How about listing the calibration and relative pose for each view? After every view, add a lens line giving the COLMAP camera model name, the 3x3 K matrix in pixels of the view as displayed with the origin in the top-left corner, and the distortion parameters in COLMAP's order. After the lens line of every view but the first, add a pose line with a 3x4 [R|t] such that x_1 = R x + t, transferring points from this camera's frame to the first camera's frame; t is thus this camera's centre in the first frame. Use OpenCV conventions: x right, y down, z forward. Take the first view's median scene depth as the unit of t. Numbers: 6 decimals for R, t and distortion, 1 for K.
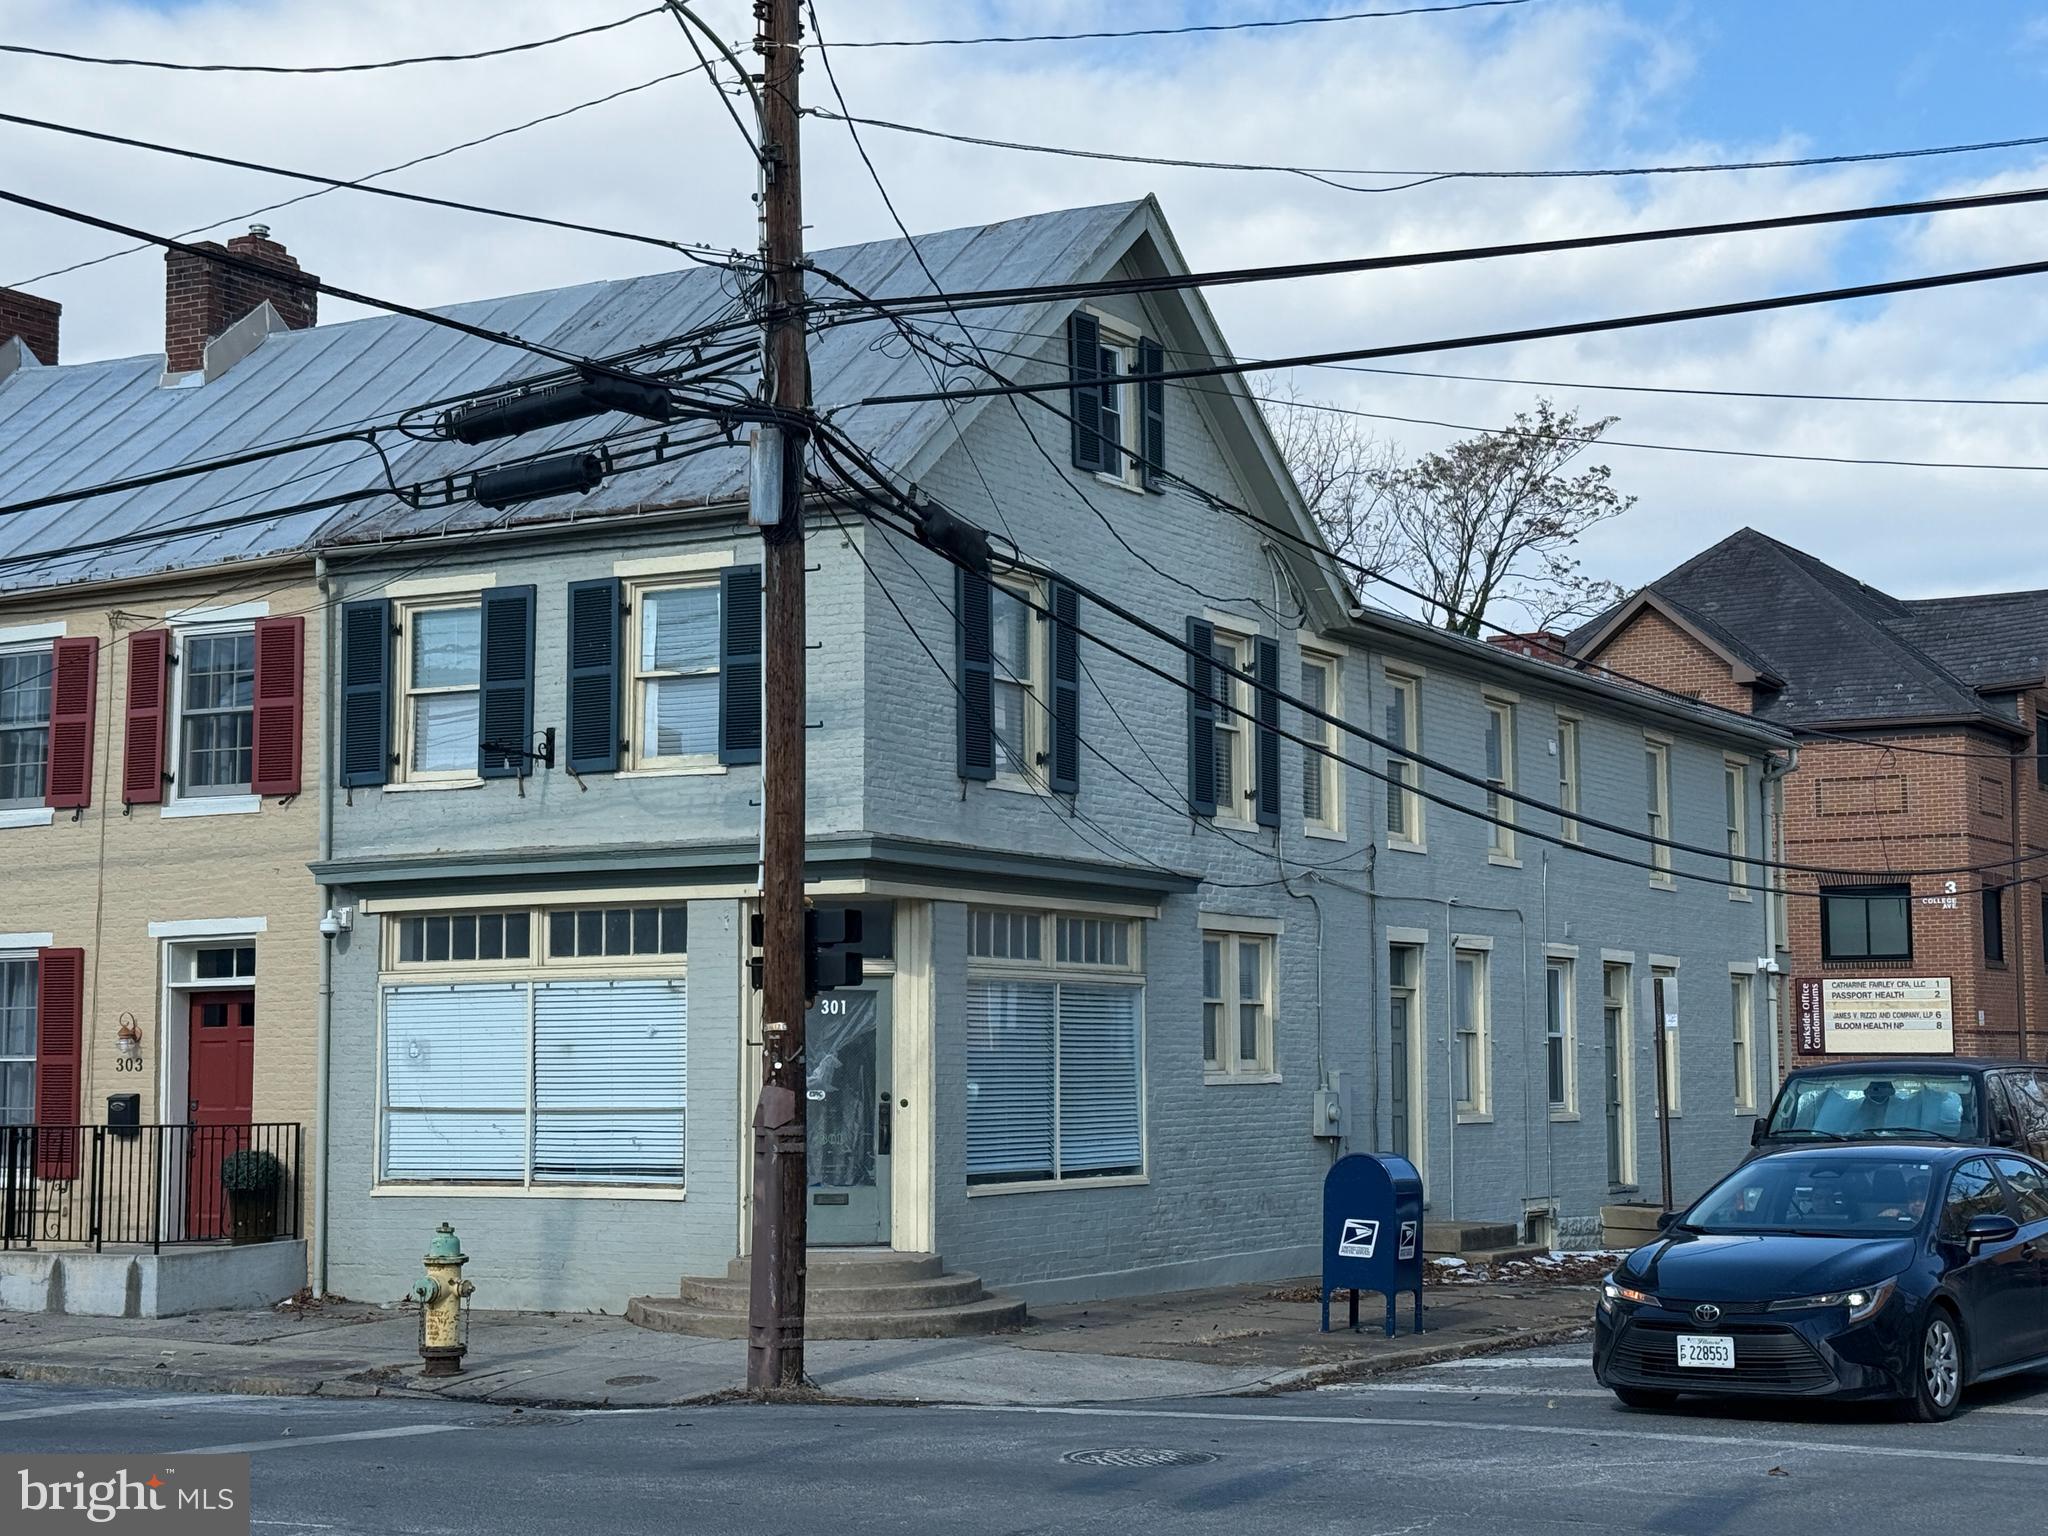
lens RADIAL K [[3174.9, 0, 1037.5], [0, 3174.9, 753.2], [0, 0, 1]] dist [0.081789, 0.000000]
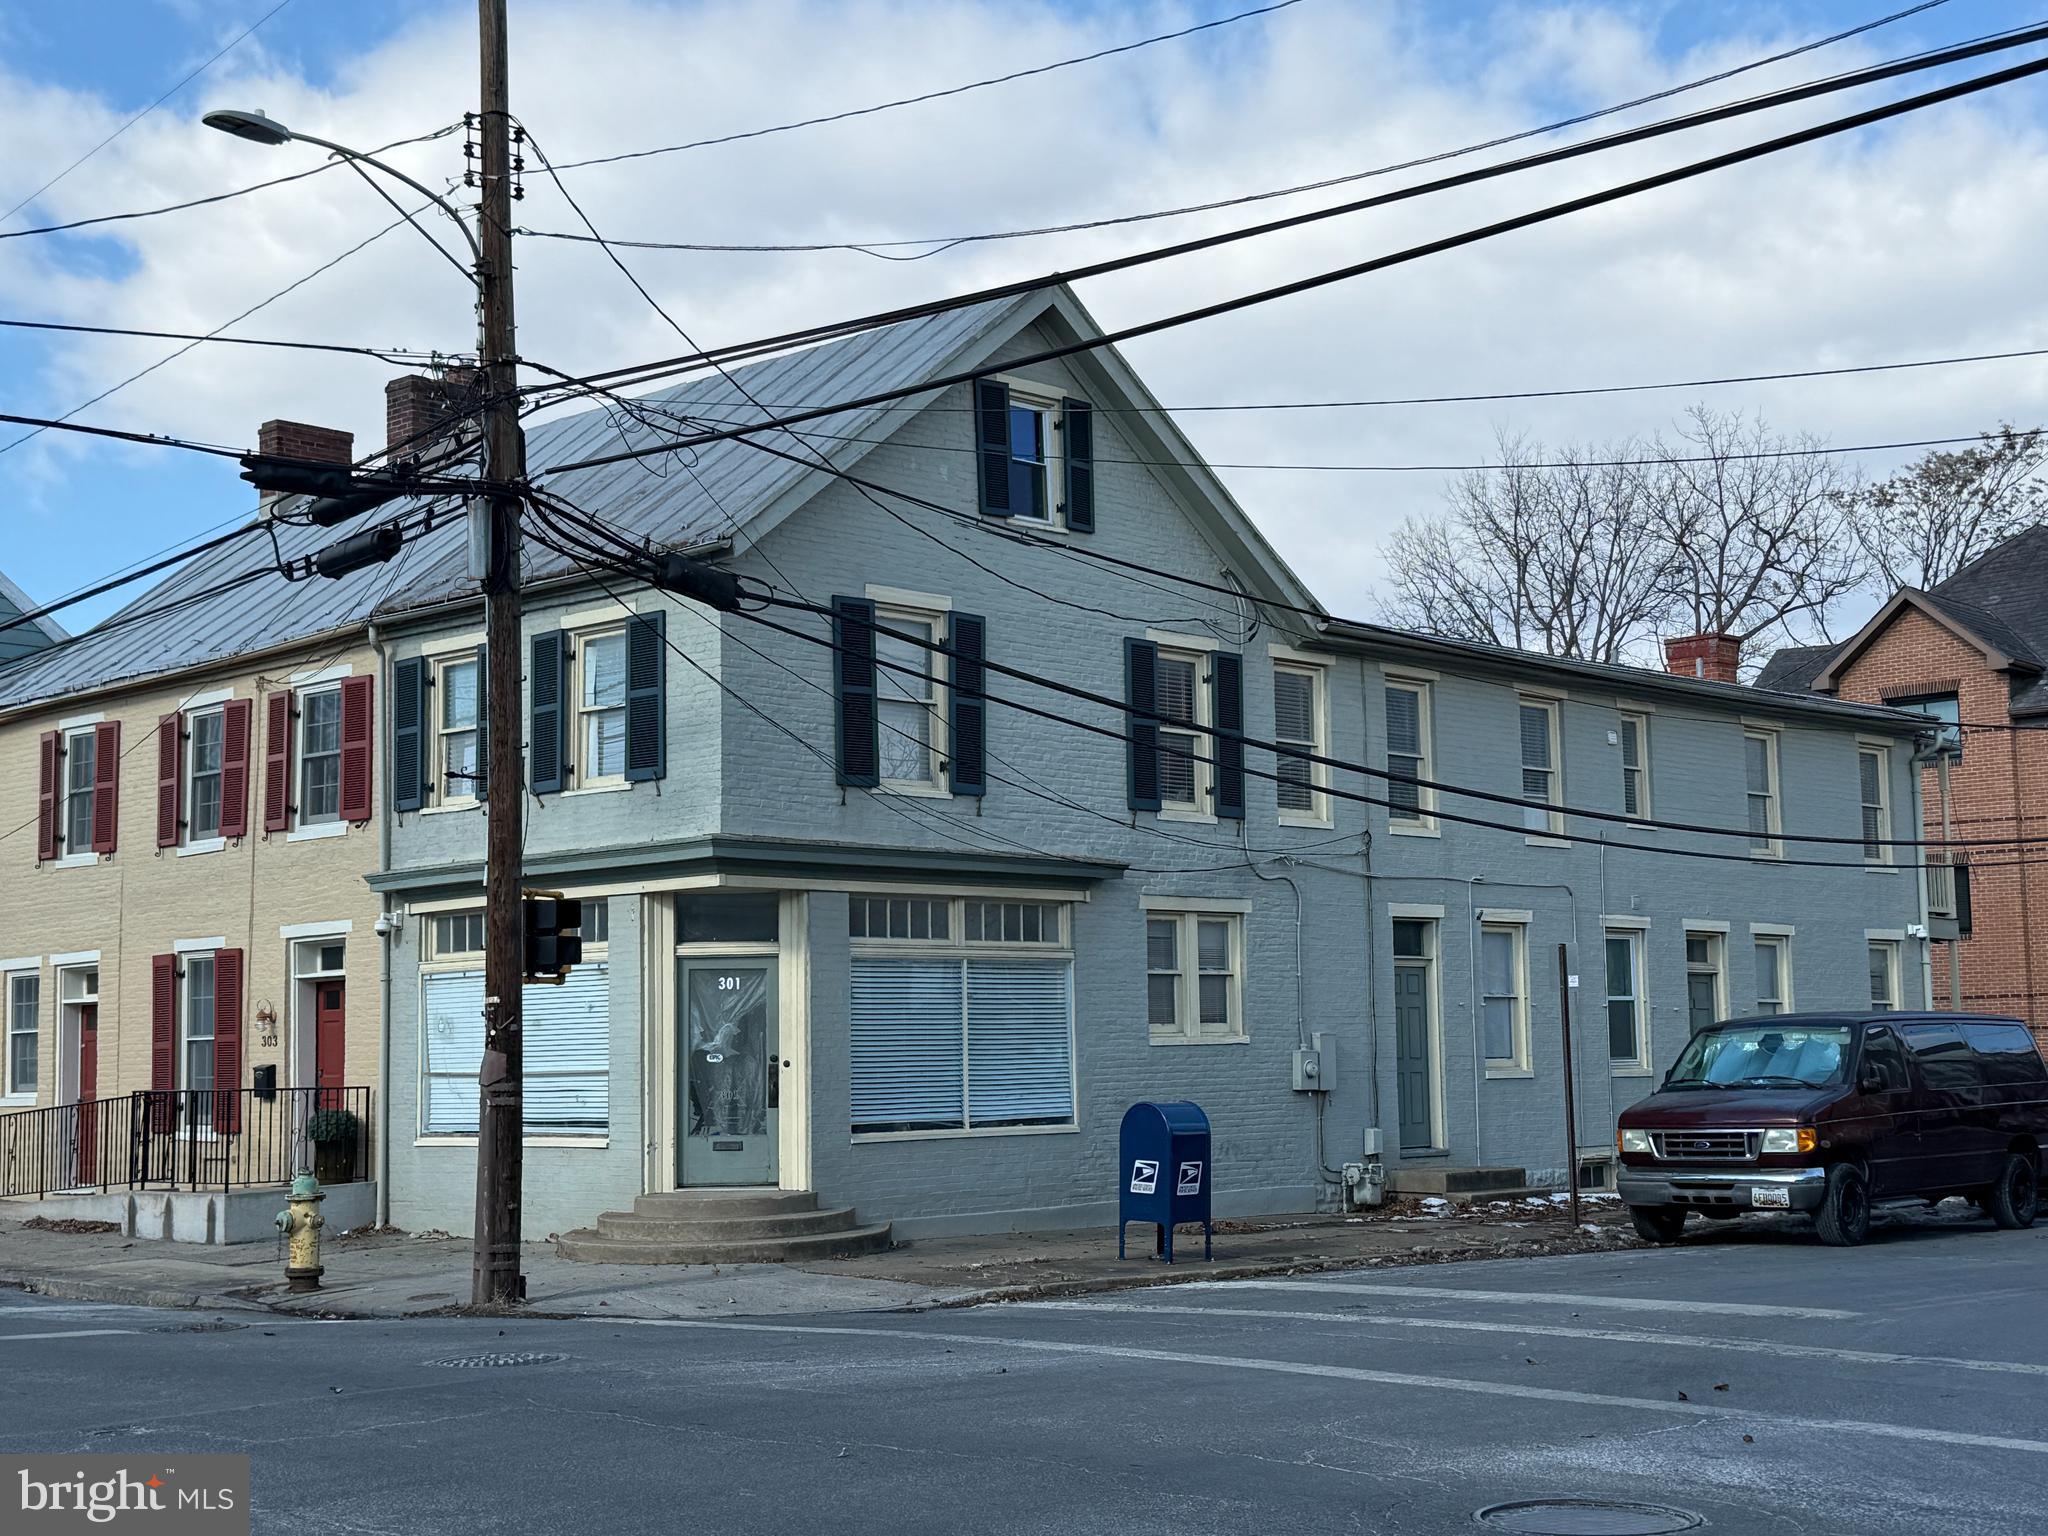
lens RADIAL K [[2720.9, 0, 1037.8], [0, 2720.9, 765.2], [0, 0, 1]] dist [0.075118, 0.000000]
pose [[0.968553, -0.039466, -0.245656, 0.280215], [0.038590, 0.999220, -0.008378, 0.011011], [0.245795, -0.001365, 0.969321, 0.043387]]
